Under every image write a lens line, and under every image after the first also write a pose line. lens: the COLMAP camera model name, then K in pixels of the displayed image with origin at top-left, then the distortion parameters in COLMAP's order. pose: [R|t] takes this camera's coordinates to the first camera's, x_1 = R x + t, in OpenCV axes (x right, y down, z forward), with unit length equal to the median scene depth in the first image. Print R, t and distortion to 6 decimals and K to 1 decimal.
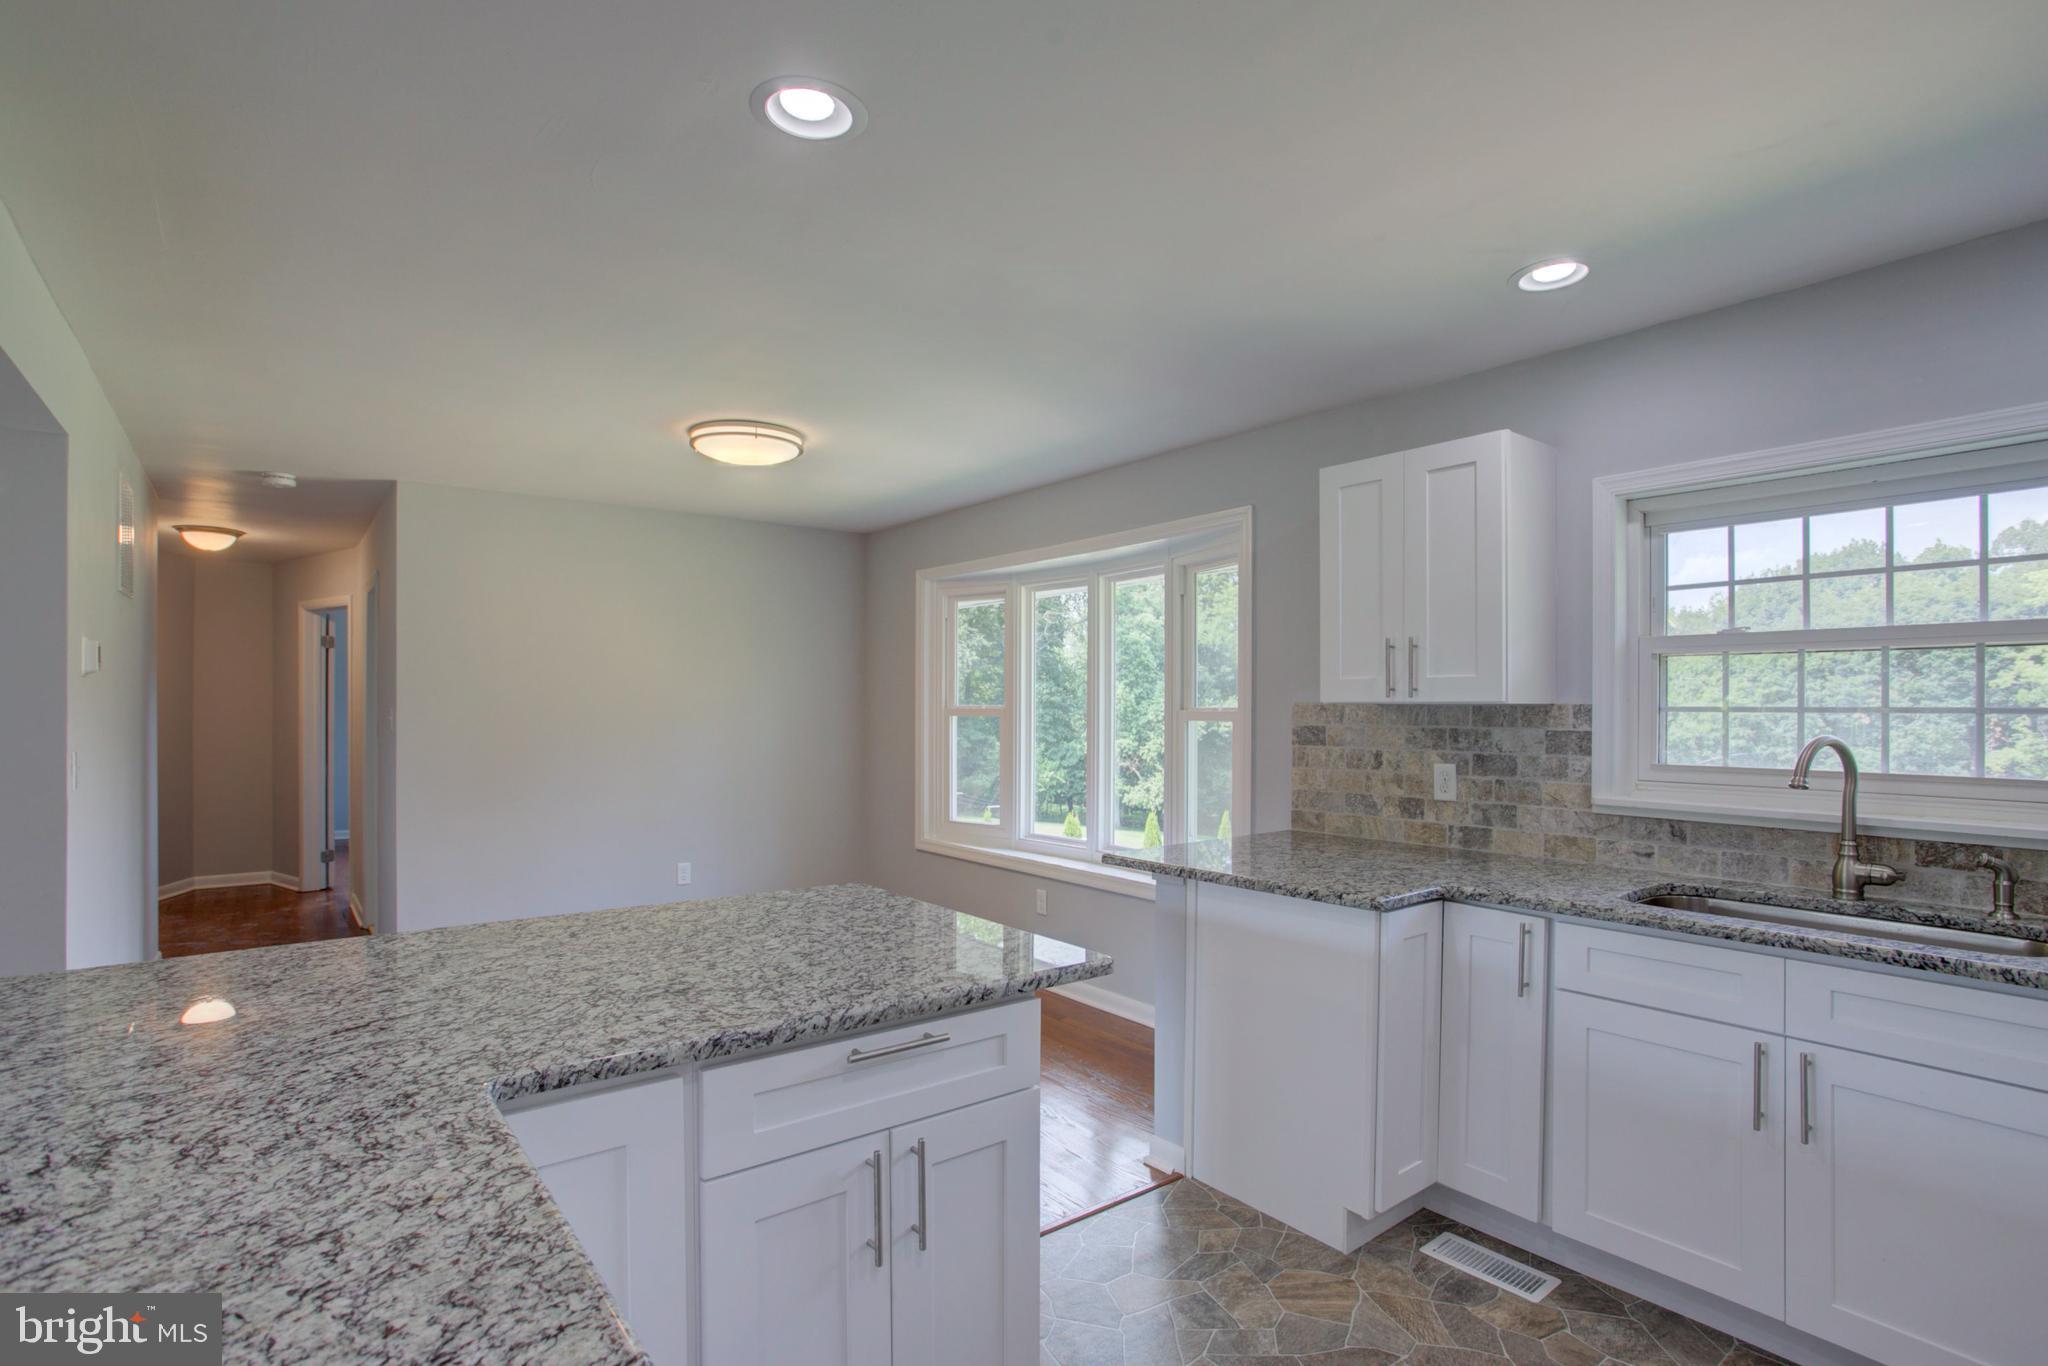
lens RADIAL K [[995.8, 0, 1018.5], [0, 995.8, 712.0], [0, 0, 1]] dist [-0.060968, 0.031031]
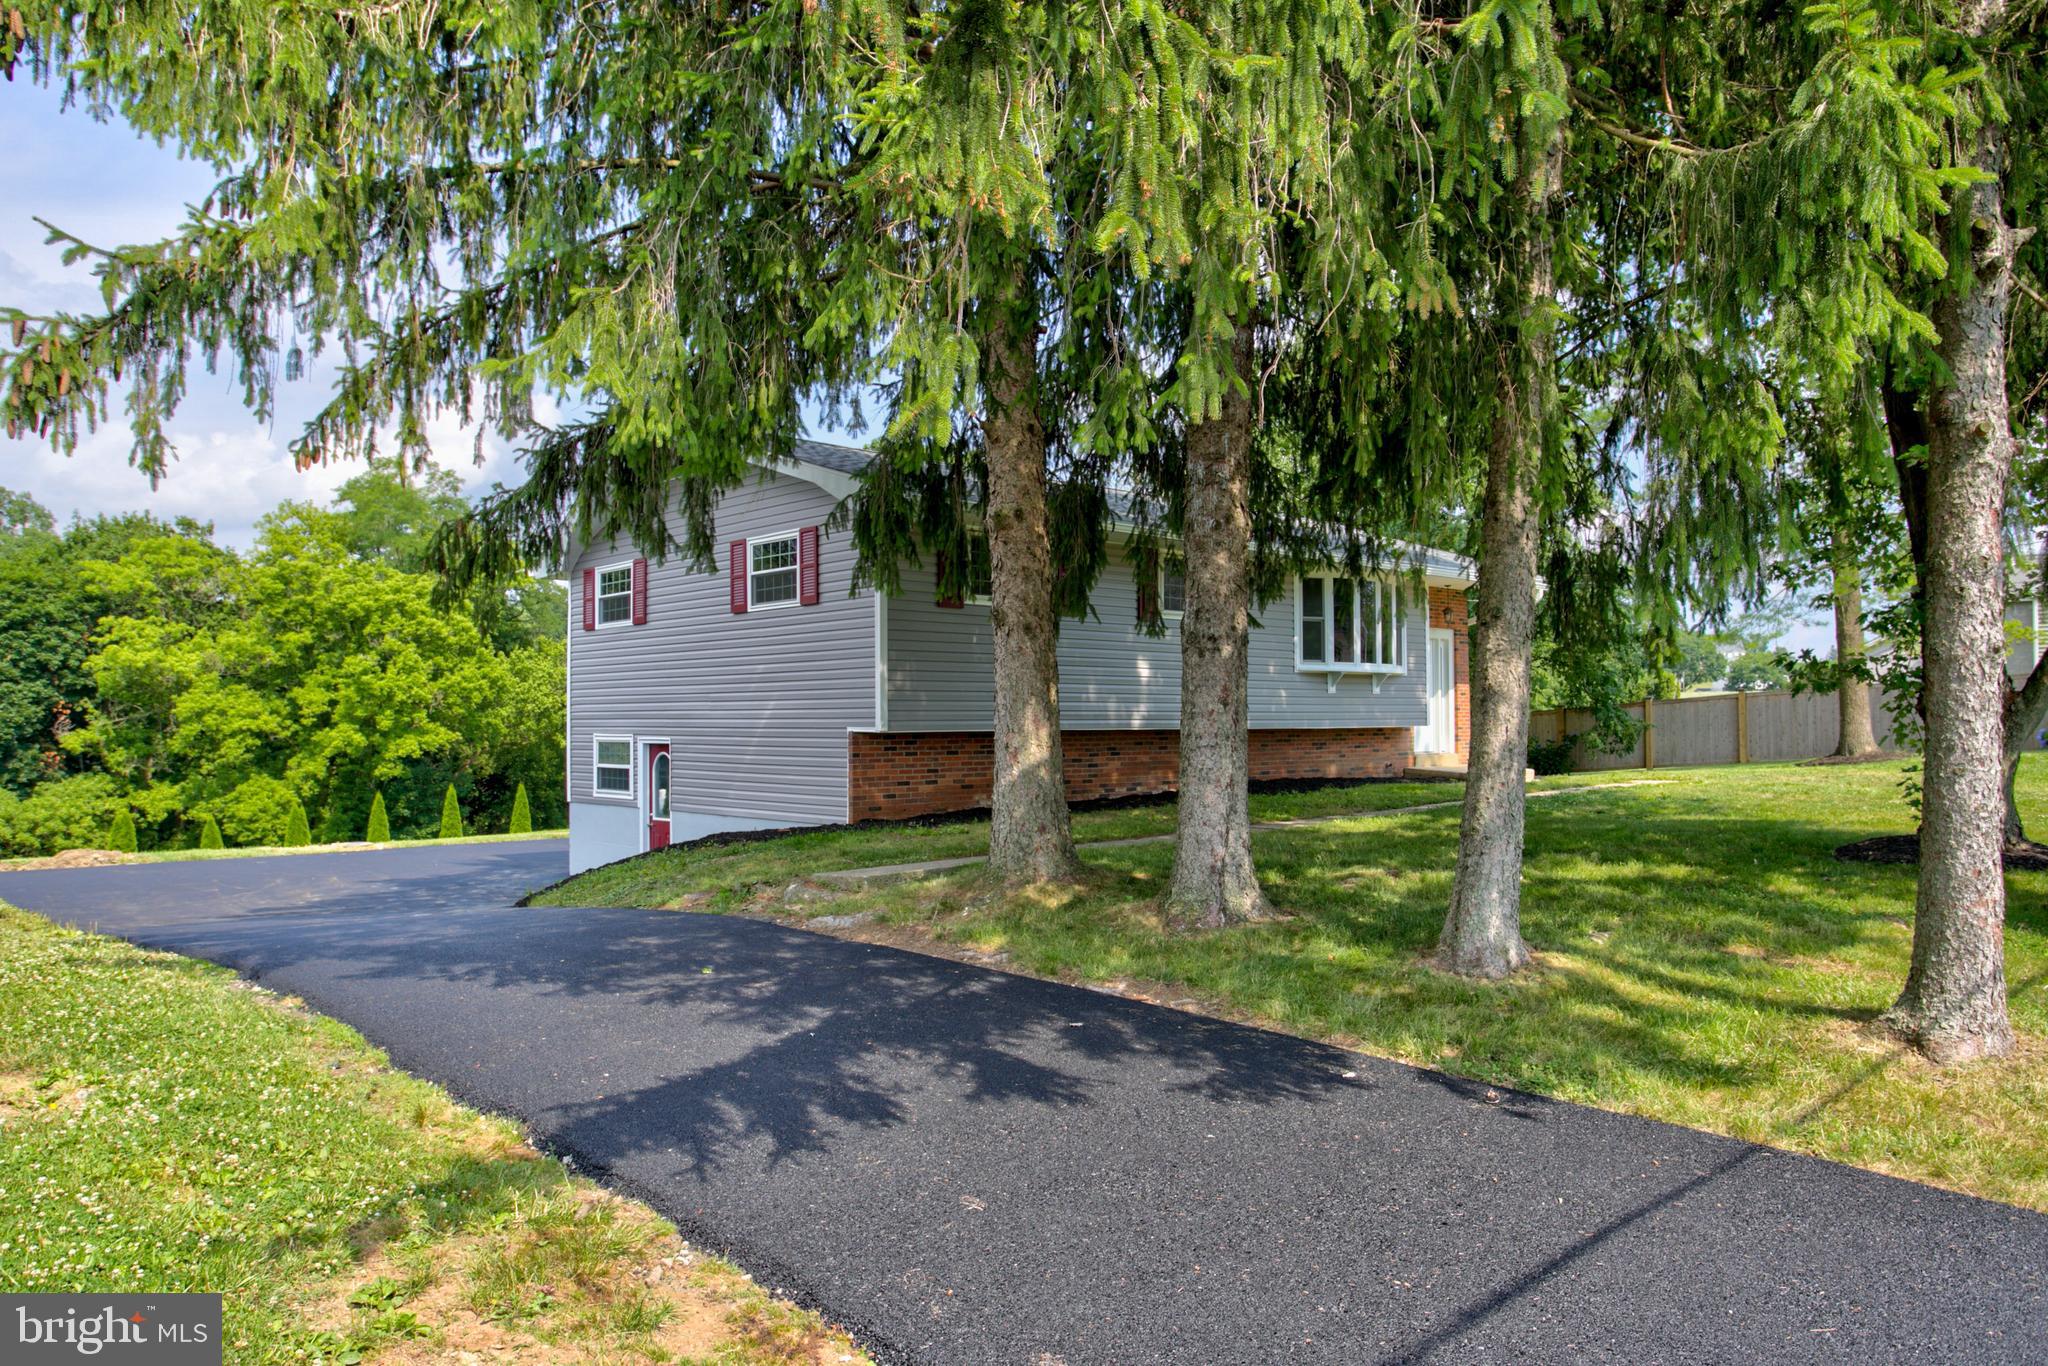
lens RADIAL K [[1398.1, 0, 1026.3], [0, 1398.1, 688.0], [0, 0, 1]] dist [-0.002795, 0.001425]
pose [[-0.079194, 0.015629, 0.996737, -8.419774], [0.008172, 0.999854, -0.015029, 0.375126], [-0.996826, 0.006955, -0.079310, 1.958263]]
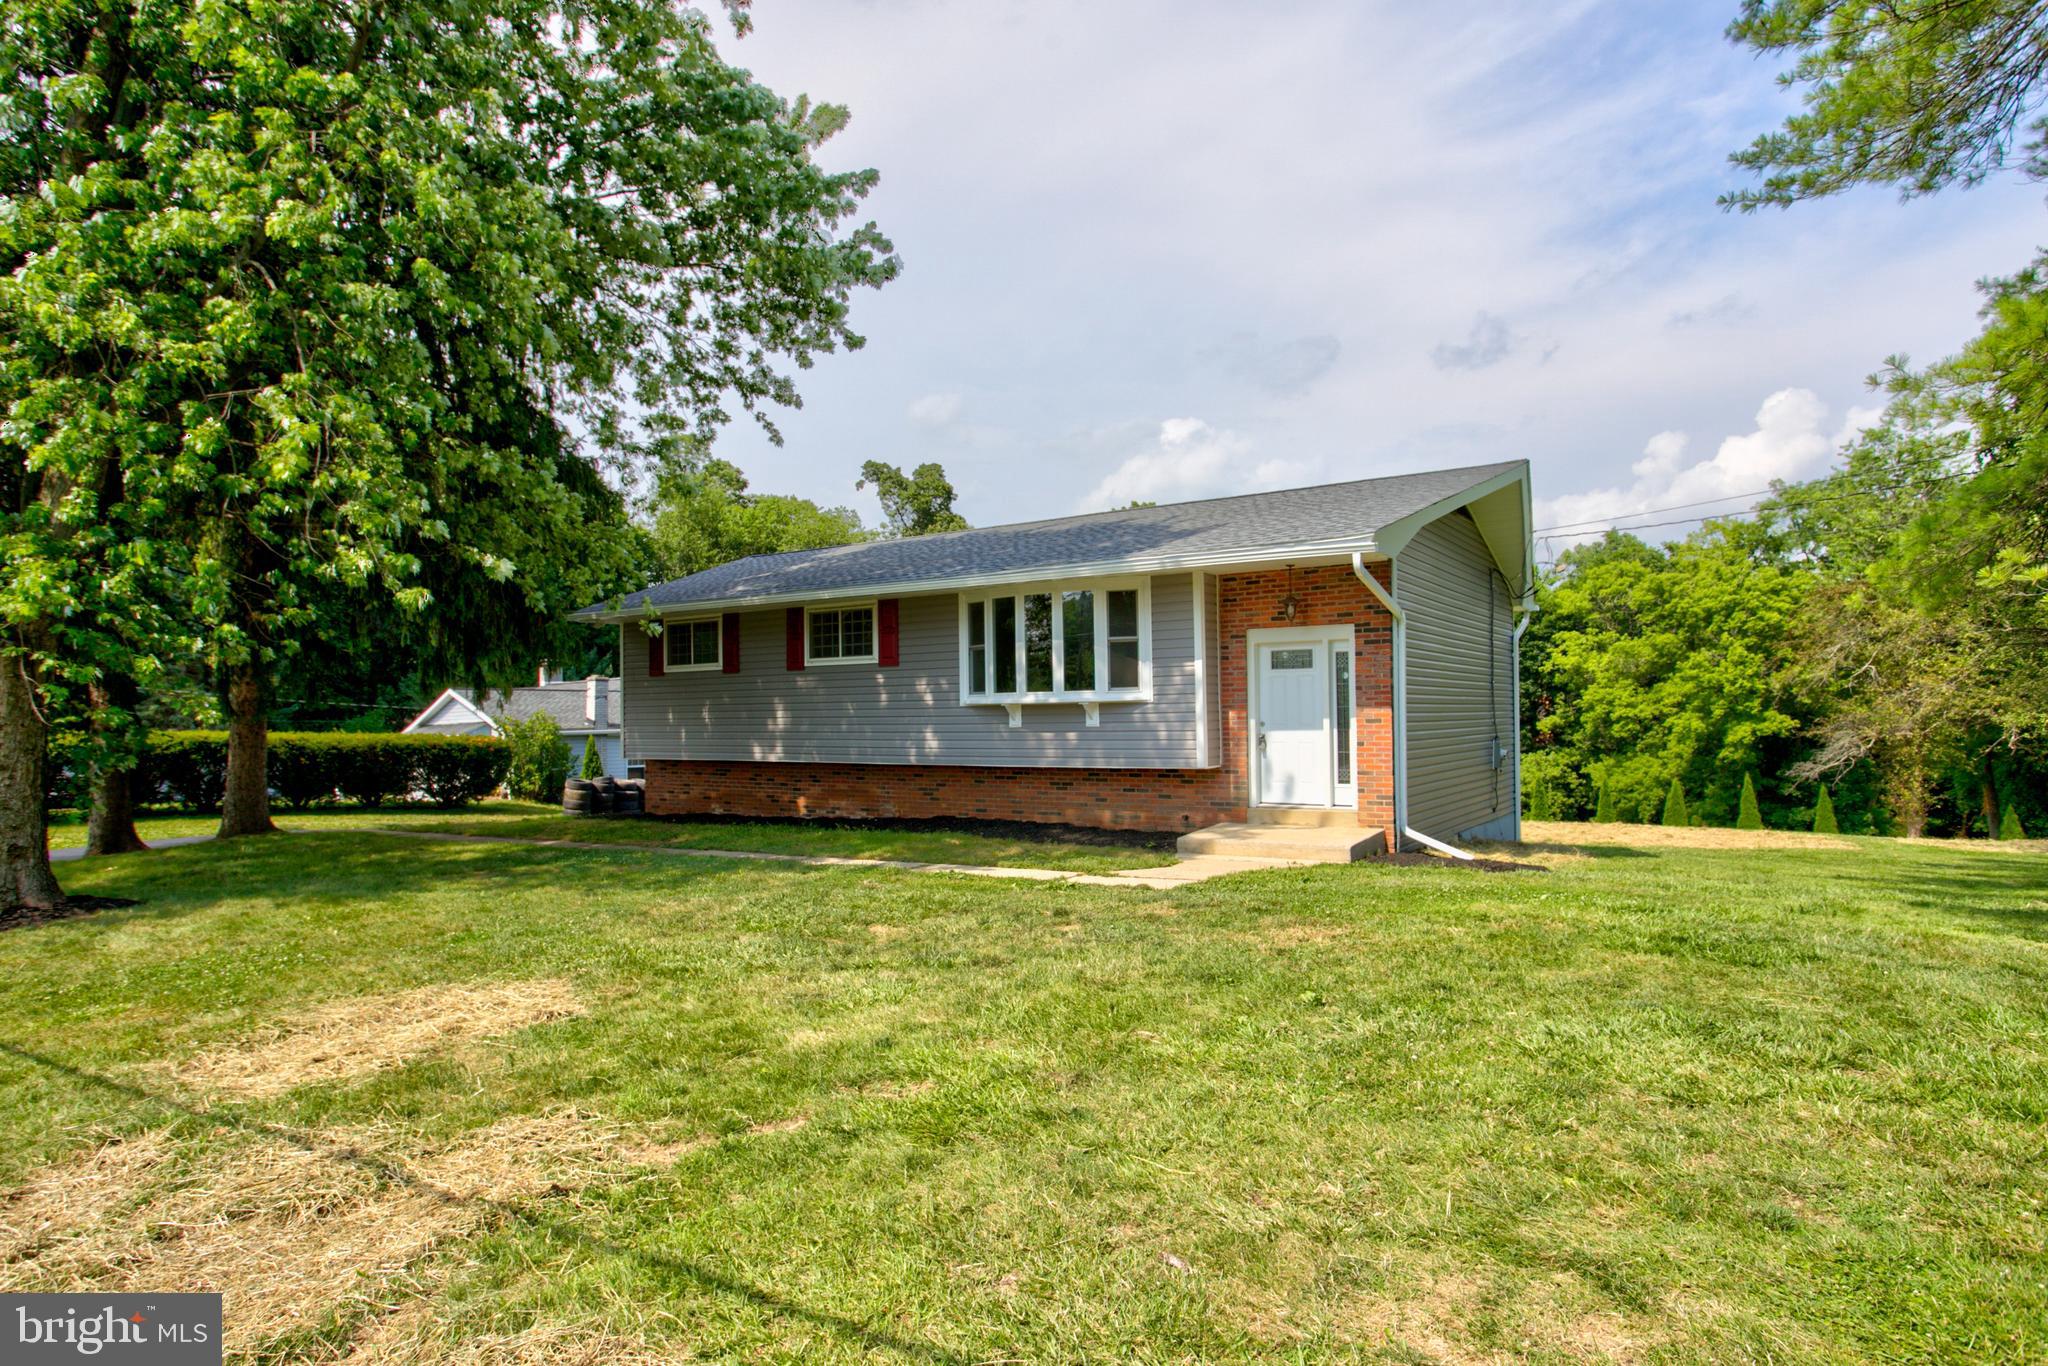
lens RADIAL K [[1130.2, 0, 1034.4], [0, 1130.2, 691.4], [0, 0, 1]] dist [-0.026189, 0.011897]
pose [[0.949043, -0.015823, 0.314749, -3.224974], [0.022782, 0.999570, -0.018441, 0.245989], [-0.314322, 0.024672, 0.948996, -4.670487]]
